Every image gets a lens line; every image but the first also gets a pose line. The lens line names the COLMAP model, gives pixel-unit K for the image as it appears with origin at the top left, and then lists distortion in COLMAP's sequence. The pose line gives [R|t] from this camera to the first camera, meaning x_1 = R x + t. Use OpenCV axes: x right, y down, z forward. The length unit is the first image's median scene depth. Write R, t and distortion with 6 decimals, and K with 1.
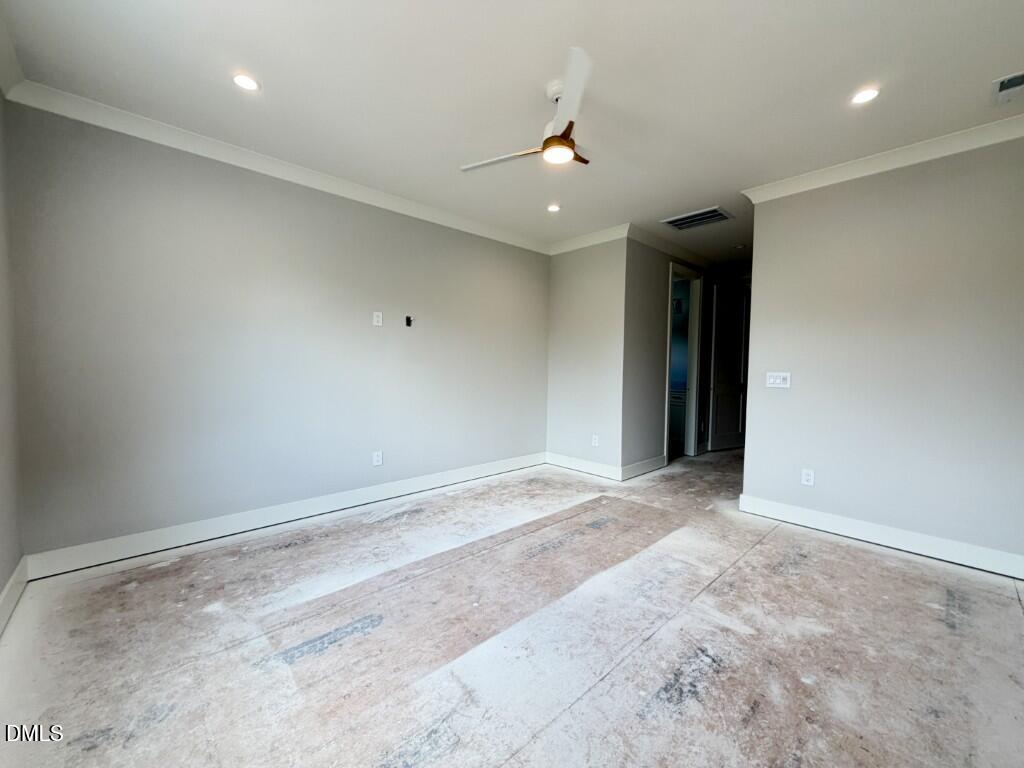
lens RADIAL K [[410.2, 0, 509.8], [0, 410.2, 384.1], [0, 0, 1]] dist [0.001494, -0.000121]
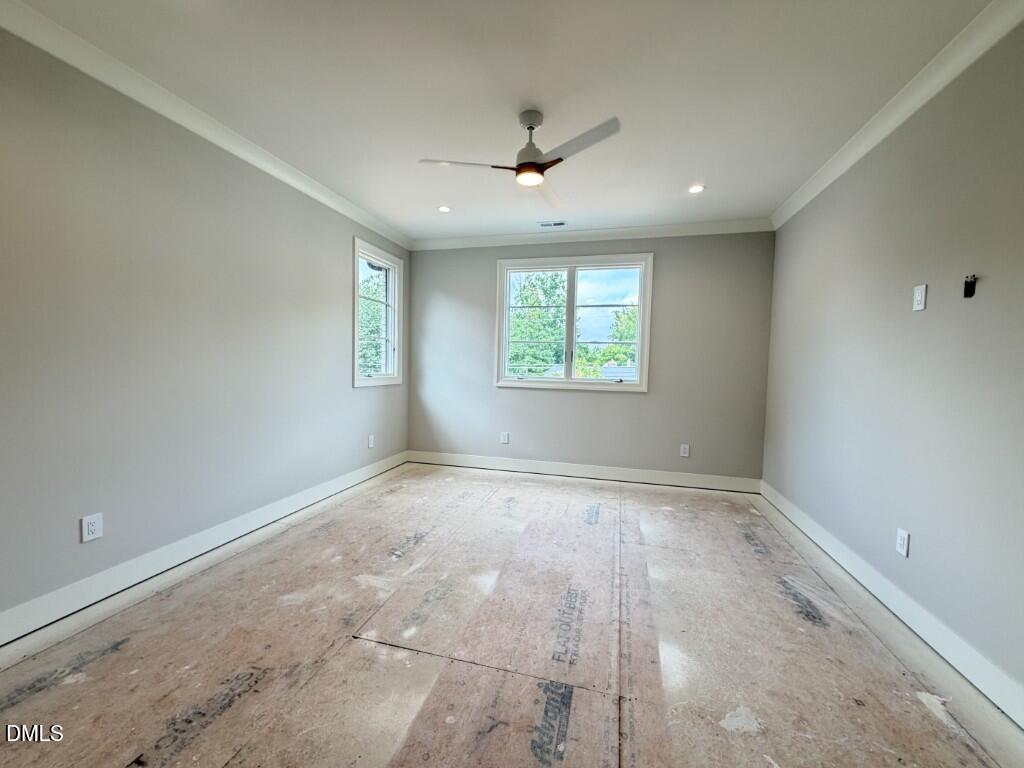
lens RADIAL K [[410.2, 0, 509.8], [0, 410.2, 384.1], [0, 0, 1]] dist [0.001494, -0.000121]
pose [[-0.845821, -0.001833, -0.533463, 0.714069], [-0.055275, 0.994913, 0.084222, -0.089205], [0.530595, 0.100724, -0.841620, 1.855788]]
